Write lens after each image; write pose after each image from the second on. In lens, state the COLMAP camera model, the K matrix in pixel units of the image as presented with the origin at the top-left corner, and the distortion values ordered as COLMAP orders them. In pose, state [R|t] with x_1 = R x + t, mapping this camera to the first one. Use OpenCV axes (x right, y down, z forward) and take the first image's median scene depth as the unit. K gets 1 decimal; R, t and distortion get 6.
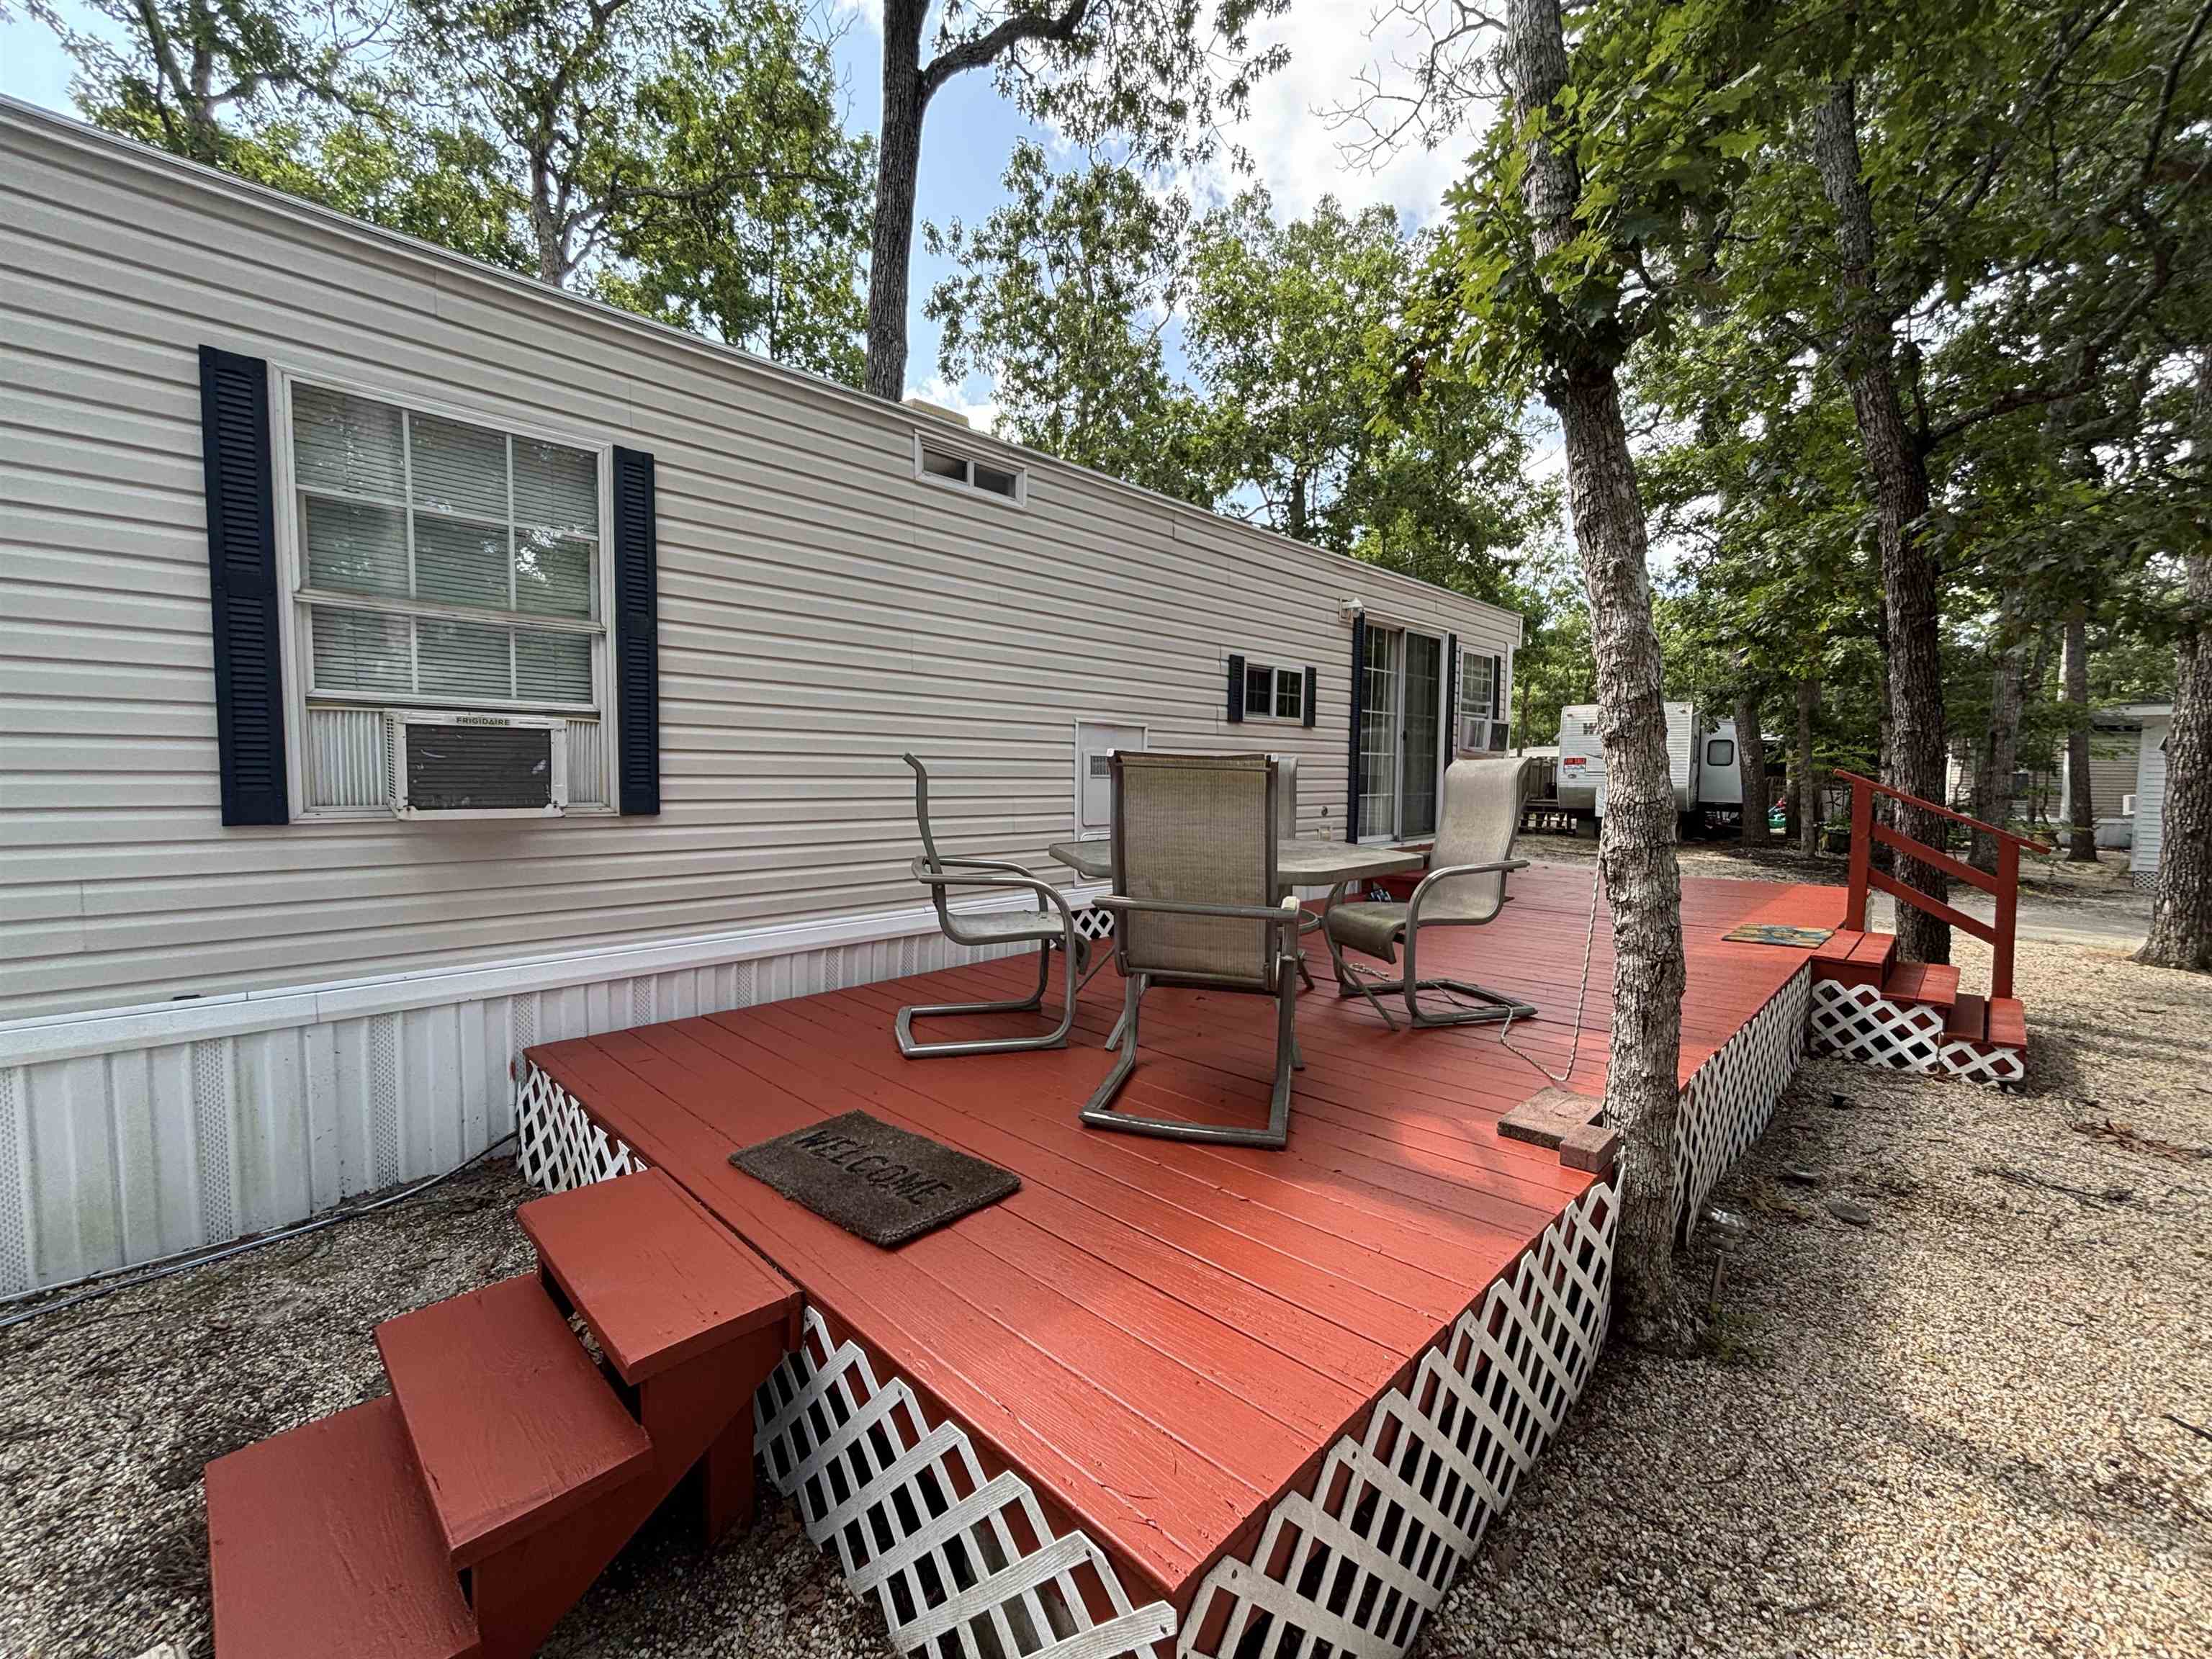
lens RADIAL K [[893.4, 0, 1106.0], [0, 893.4, 829.5], [0, 0, 1]] dist [-0.014400, 0.009155]
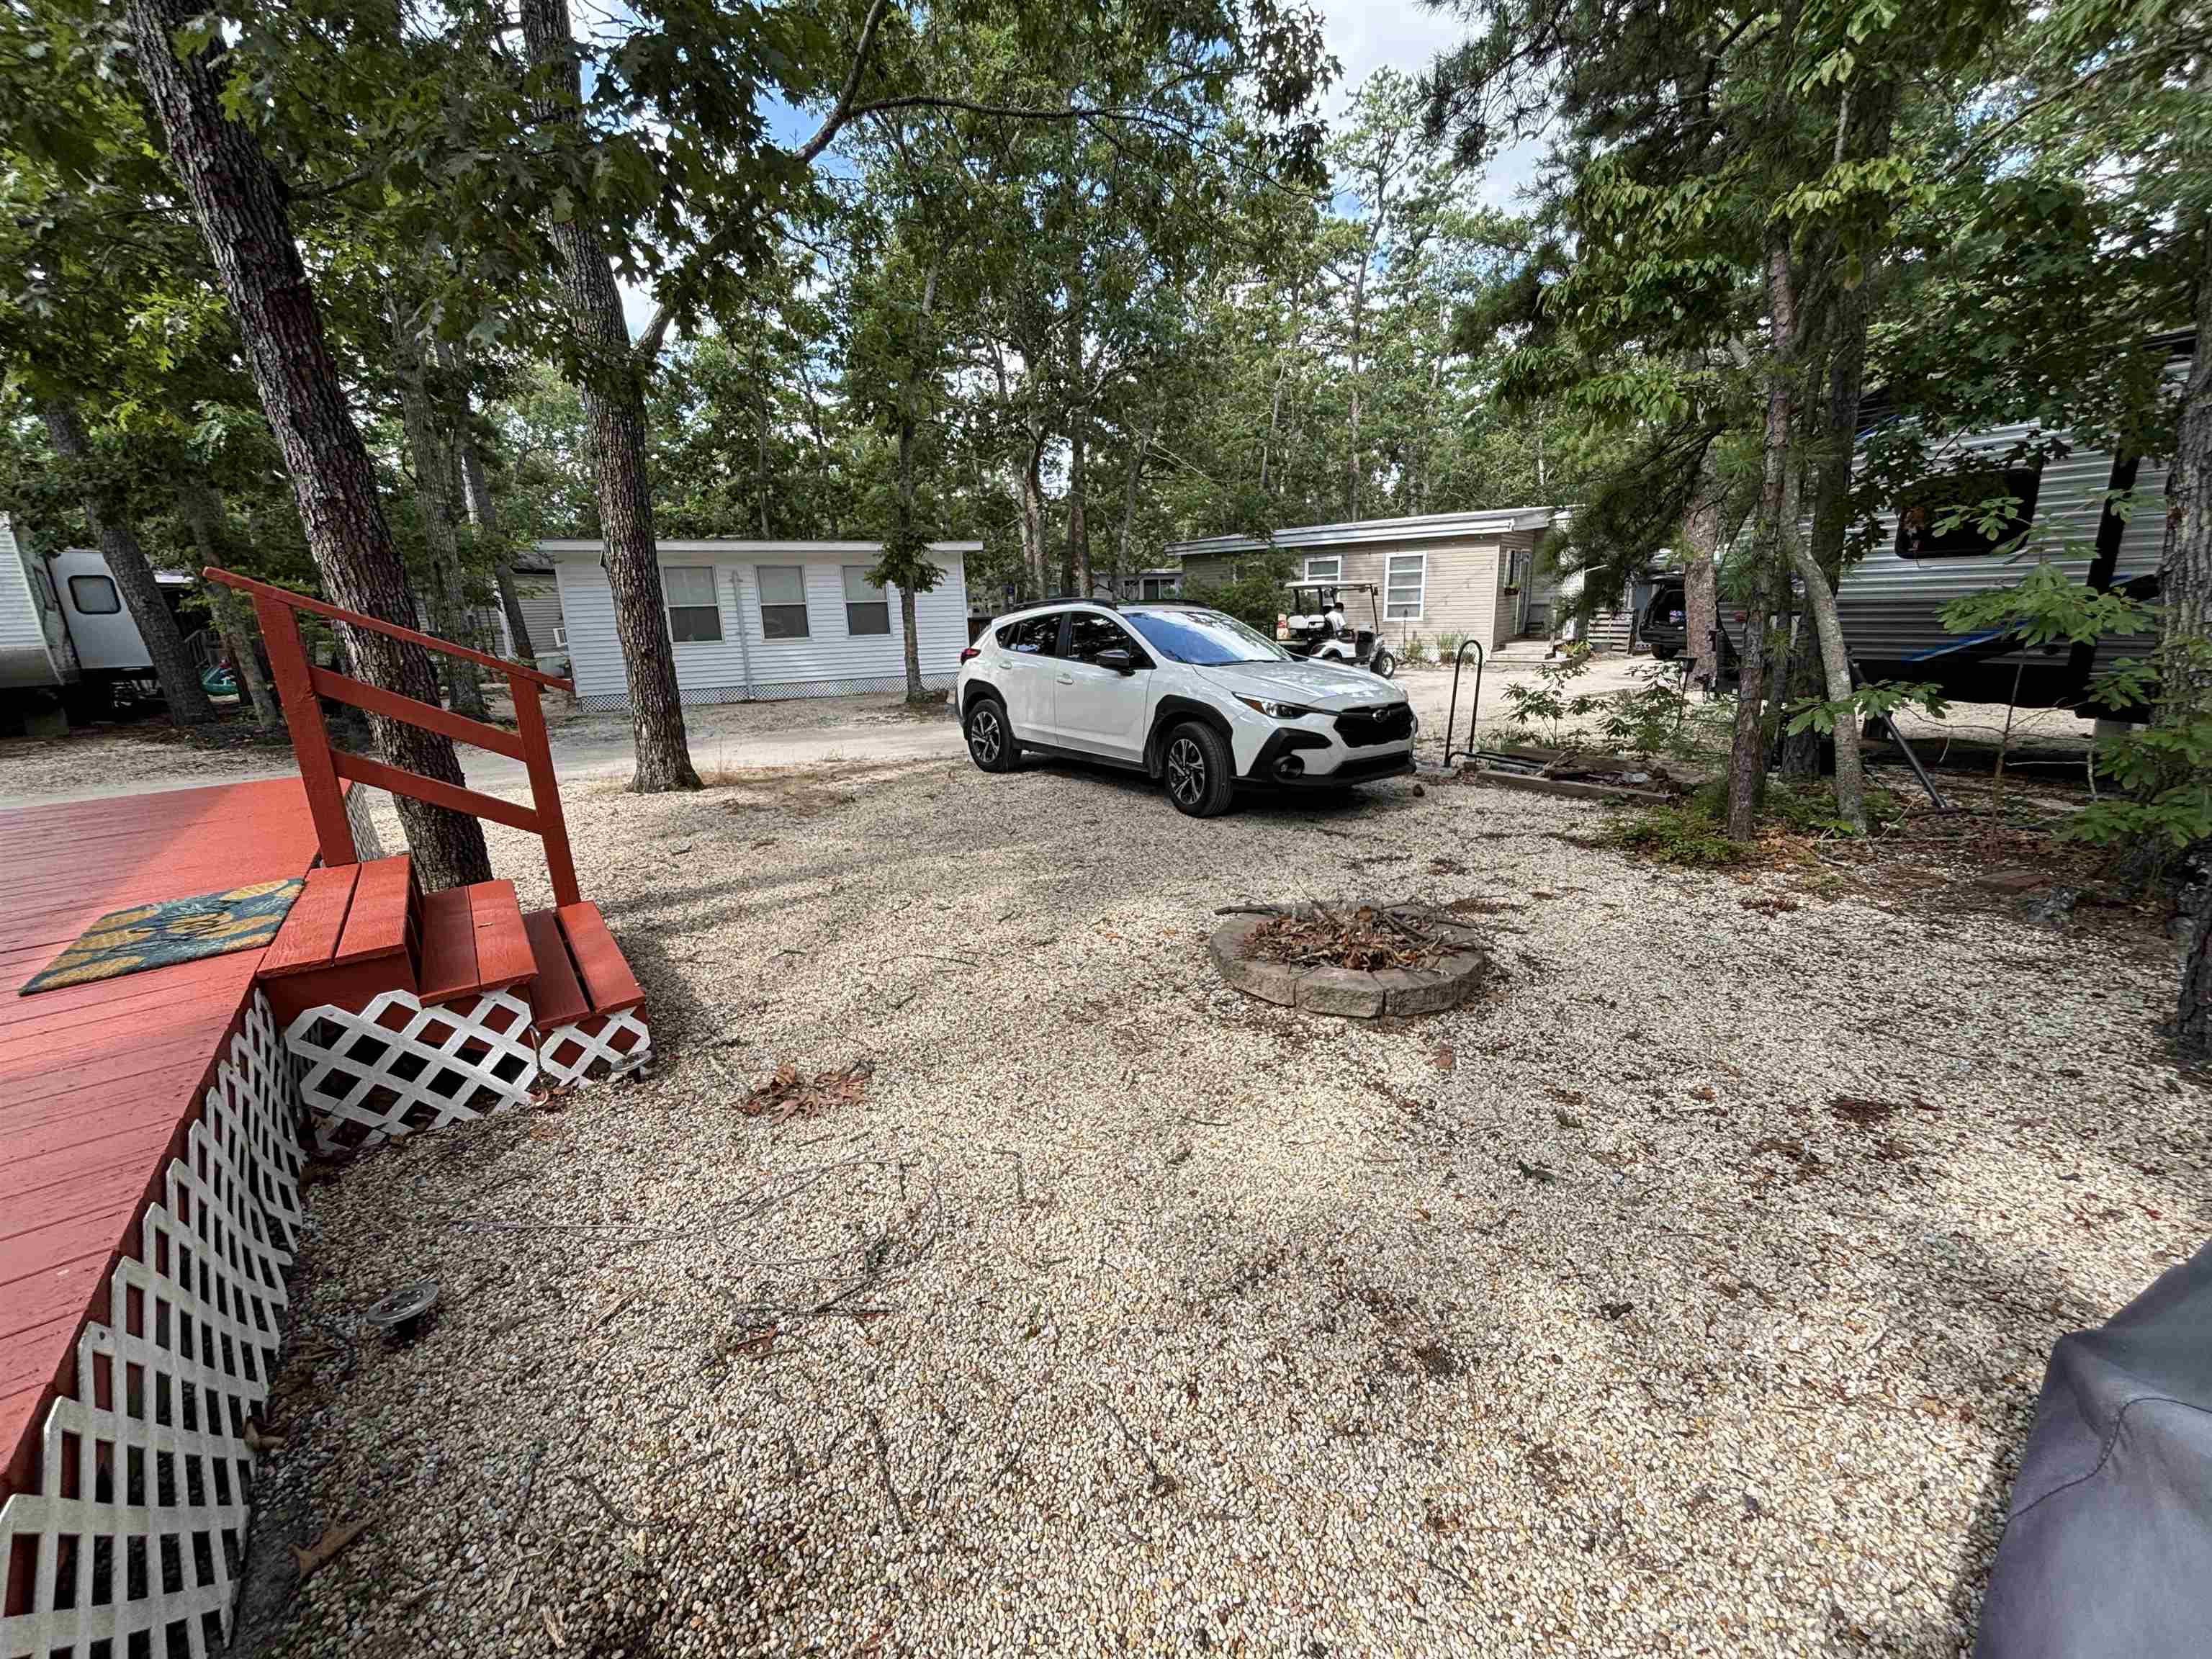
lens RADIAL K [[893.4, 0, 1106.0], [0, 893.4, 829.5], [0, 0, 1]] dist [-0.014400, 0.009155]
pose [[0.154037, -0.258722, 0.953591, 0.464929], [0.095769, 0.964475, 0.246205, -0.000898], [-0.983413, 0.053399, 0.173342, 0.510070]]
